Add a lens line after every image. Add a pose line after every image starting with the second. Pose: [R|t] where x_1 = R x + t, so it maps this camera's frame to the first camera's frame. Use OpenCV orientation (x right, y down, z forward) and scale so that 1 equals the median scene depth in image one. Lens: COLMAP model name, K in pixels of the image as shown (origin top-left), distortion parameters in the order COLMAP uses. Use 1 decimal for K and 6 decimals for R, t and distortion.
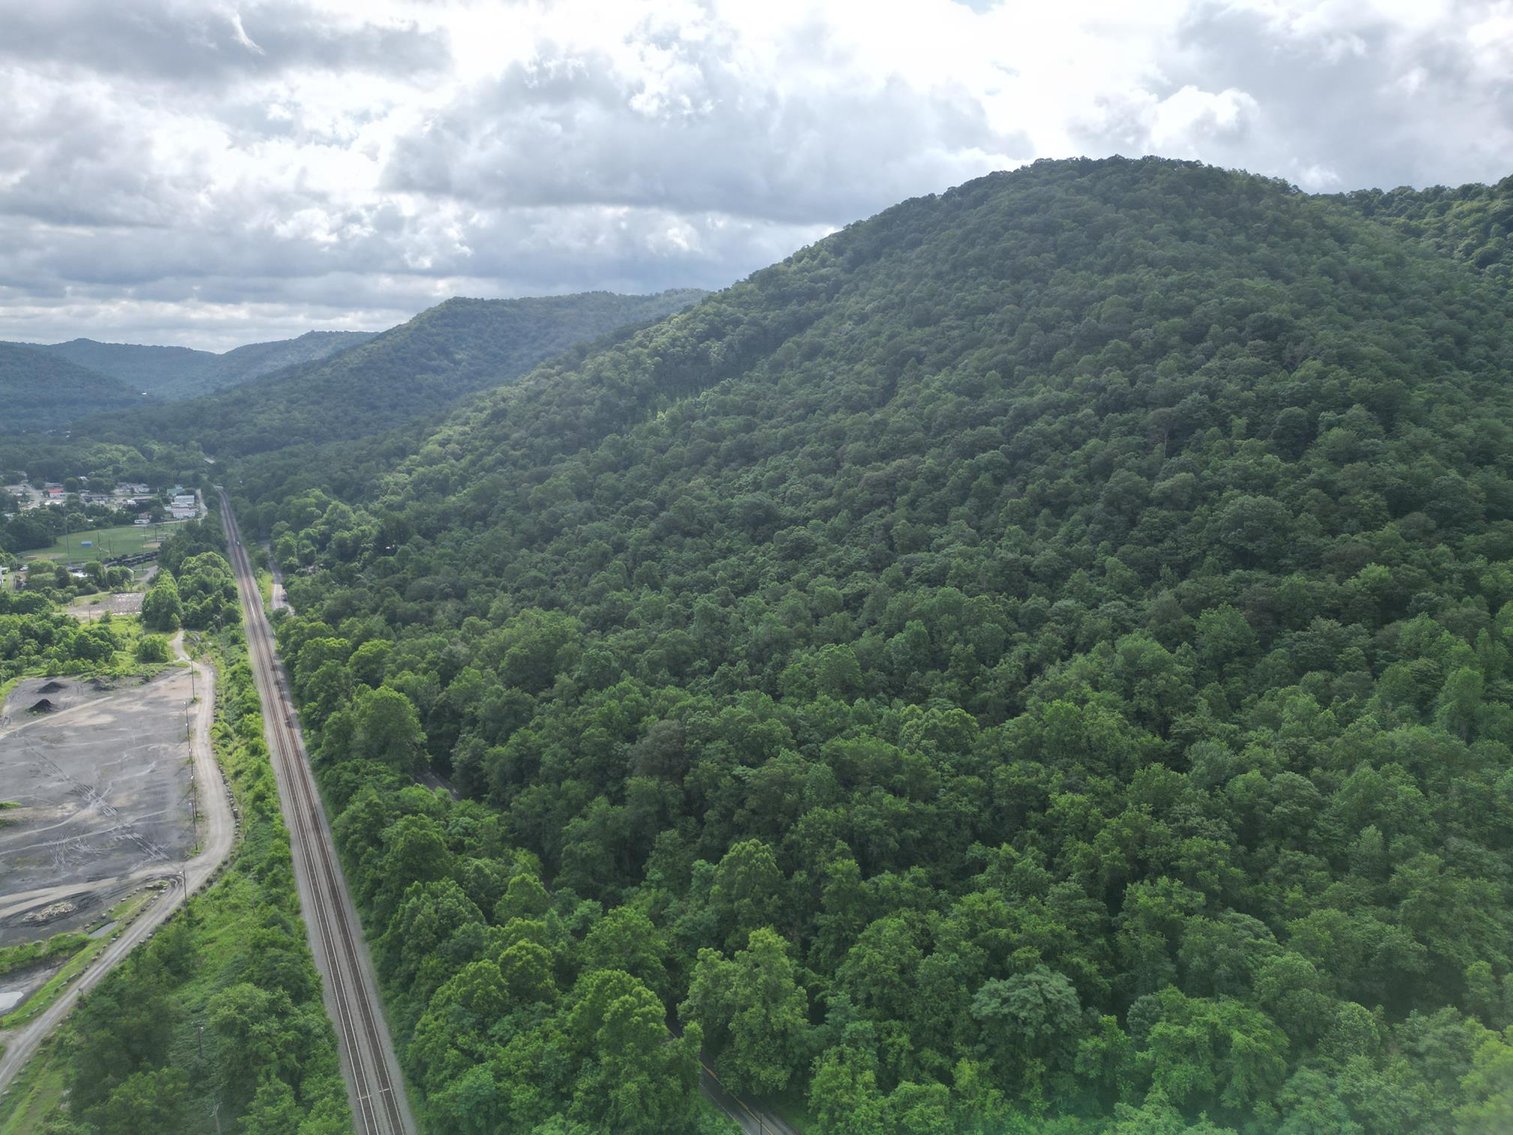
lens RADIAL K [[1055.4, 0, 753.0], [0, 1055.4, 573.1], [0, 0, 1]] dist [0.073476, -0.067040]
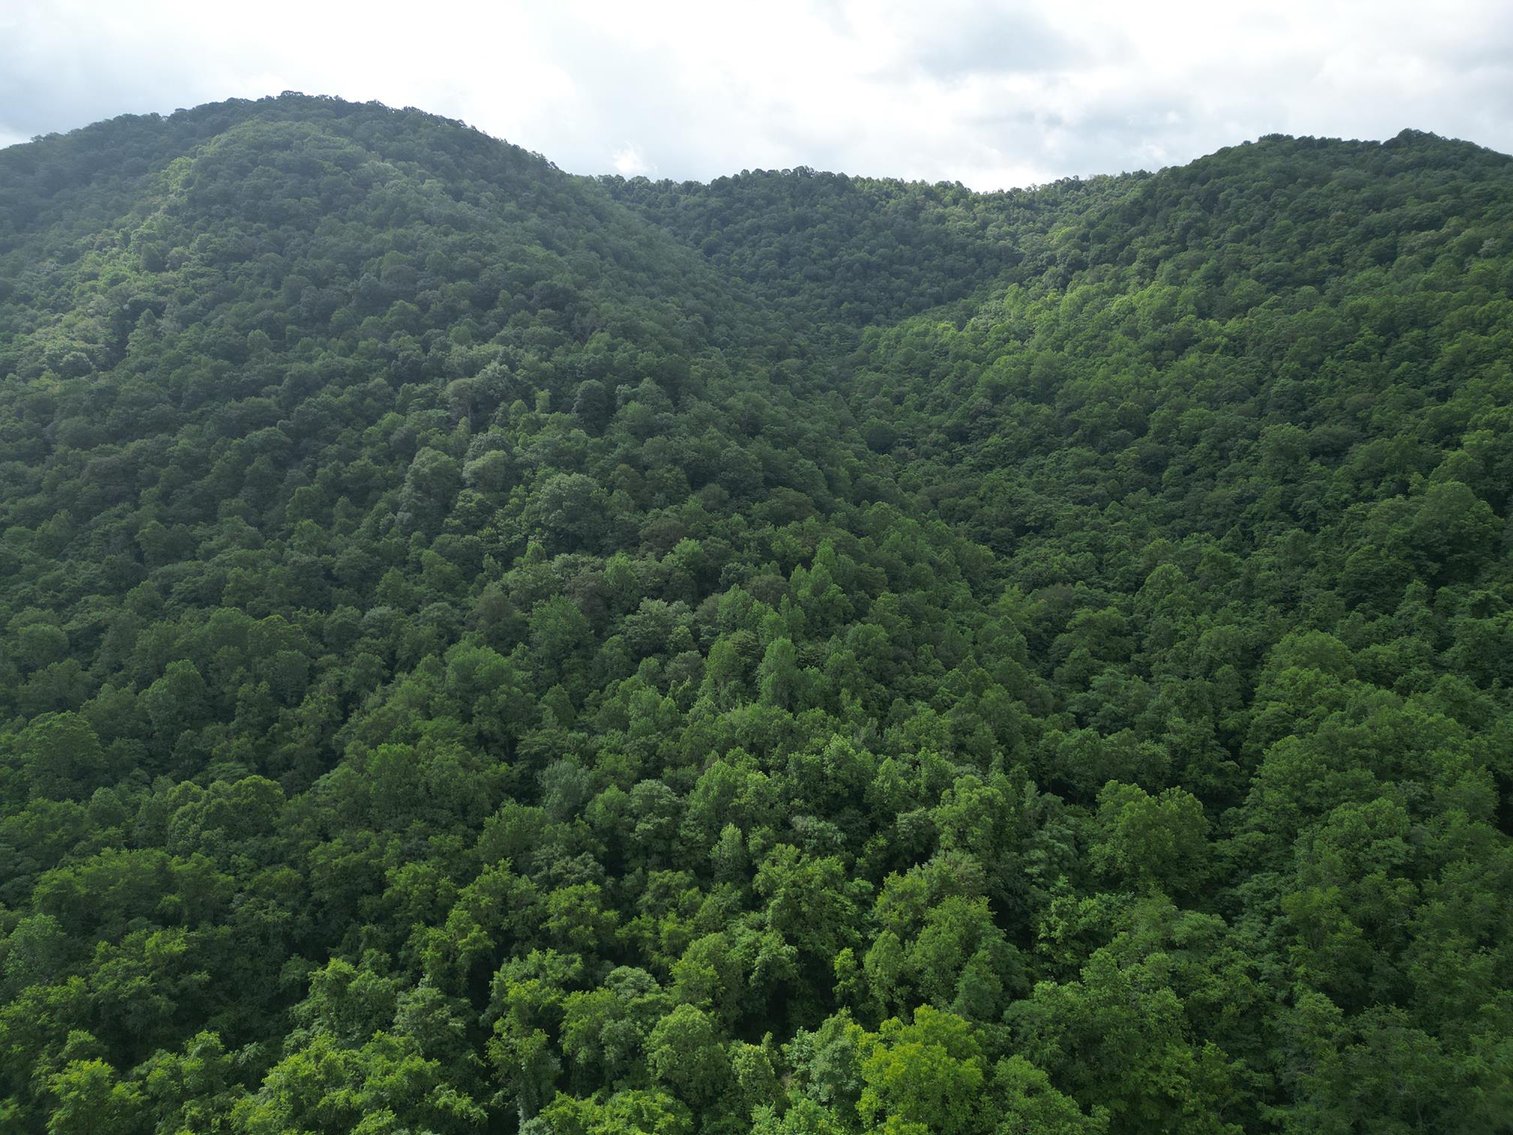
lens RADIAL K [[1055.4, 0, 755.7], [0, 1055.4, 564.4], [0, 0, 1]] dist [0.073476, -0.067040]
pose [[0.801967, -0.100739, 0.588812, 0.042069], [0.086568, 0.994872, 0.052305, -0.028245], [-0.591062, 0.009026, 0.806576, 0.150261]]
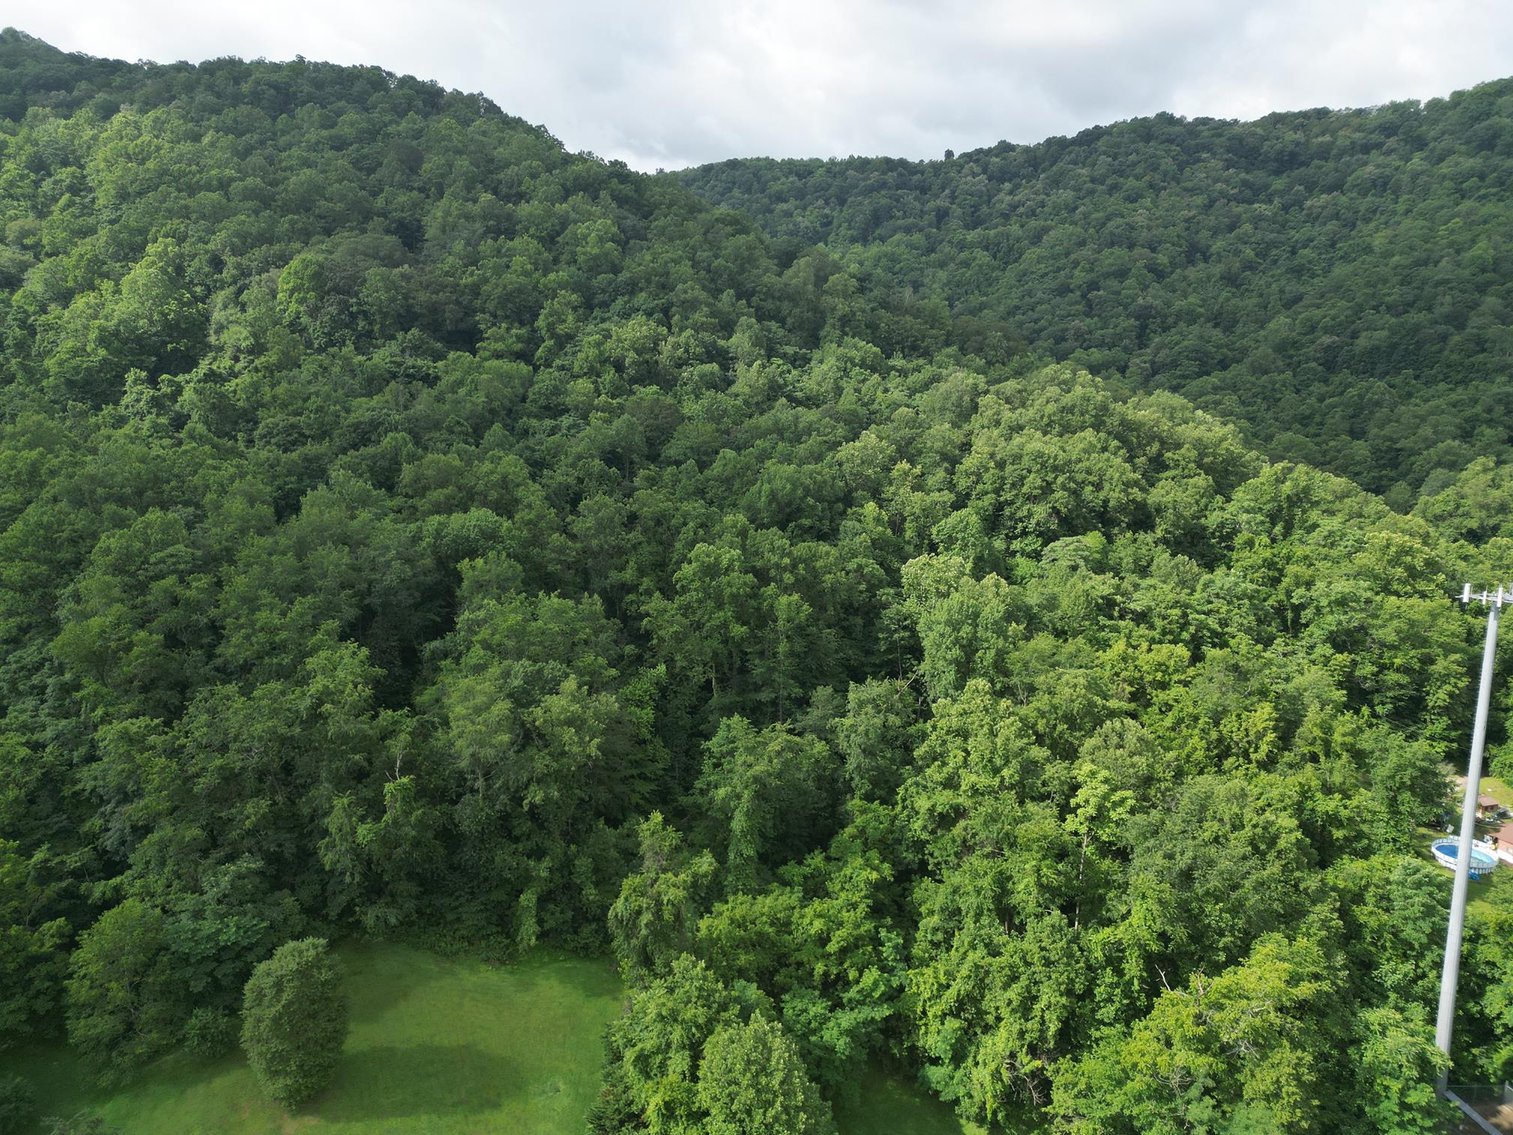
lens RADIAL K [[1055.4, 0, 757.6], [0, 1055.4, 565.3], [0, 0, 1]] dist [0.073476, -0.067040]
pose [[-0.154567, -0.186991, 0.970125, 0.139649], [0.175897, 0.961030, 0.213263, 0.132533], [-0.972198, 0.203605, -0.115652, 0.220595]]
